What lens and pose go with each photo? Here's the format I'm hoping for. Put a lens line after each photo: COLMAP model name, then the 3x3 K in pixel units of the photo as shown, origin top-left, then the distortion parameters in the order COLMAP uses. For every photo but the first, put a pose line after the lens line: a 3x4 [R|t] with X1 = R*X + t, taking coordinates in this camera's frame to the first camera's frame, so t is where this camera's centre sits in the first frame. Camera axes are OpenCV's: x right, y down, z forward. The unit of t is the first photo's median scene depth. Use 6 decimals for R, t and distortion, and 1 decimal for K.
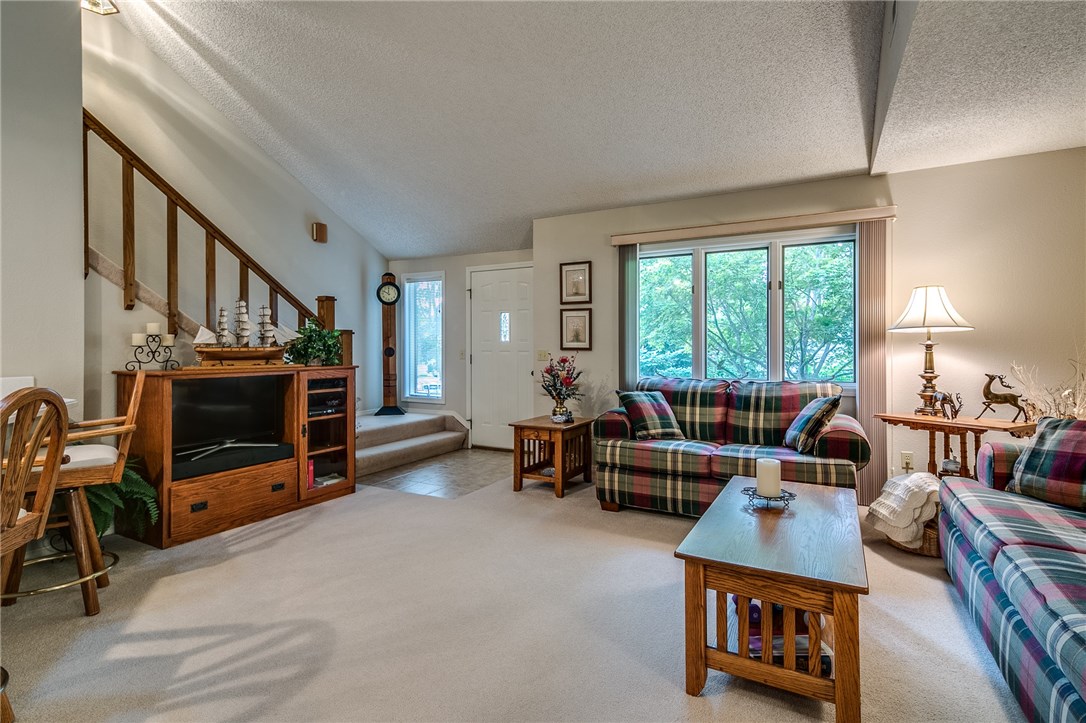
lens RADIAL K [[515.1, 0, 569.2], [0, 515.1, 338.2], [0, 0, 1]] dist [0.000752, -0.000203]
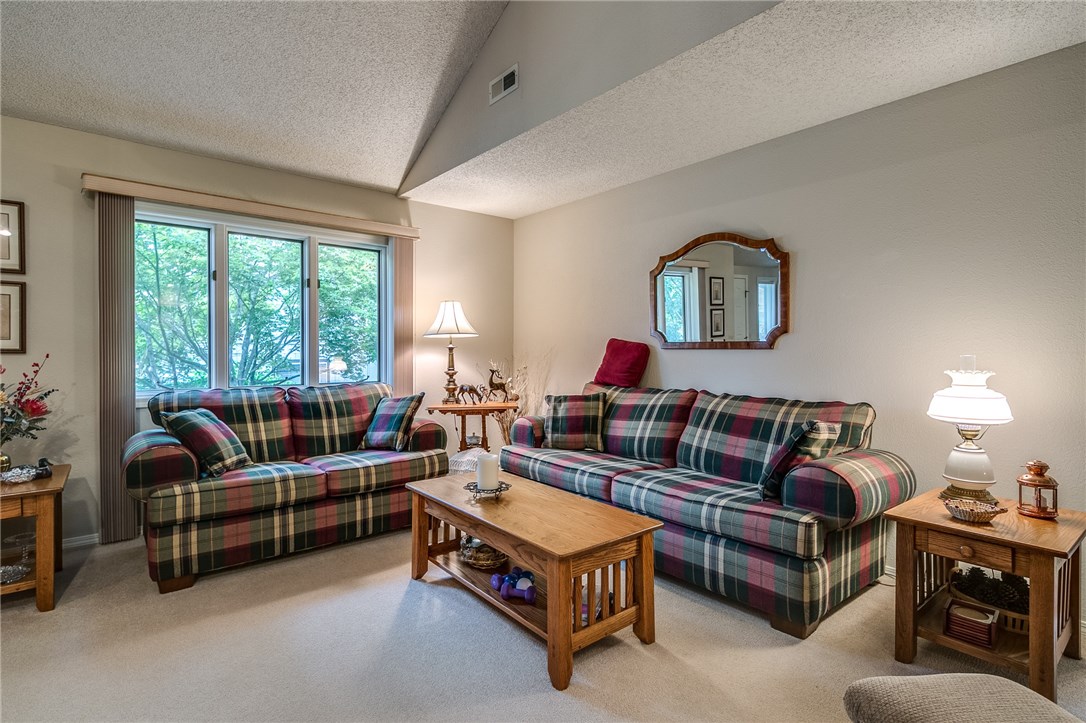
lens RADIAL K [[512.0, 0, 513.0], [0, 512.0, 348.6], [0, 0, 1]] dist [0.003308, 0.000268]
pose [[0.422272, 0.003806, 0.906461, -0.345035], [-0.019110, 0.999806, 0.004704, 0.005991], [-0.906268, -0.019309, 0.422263, 0.318165]]
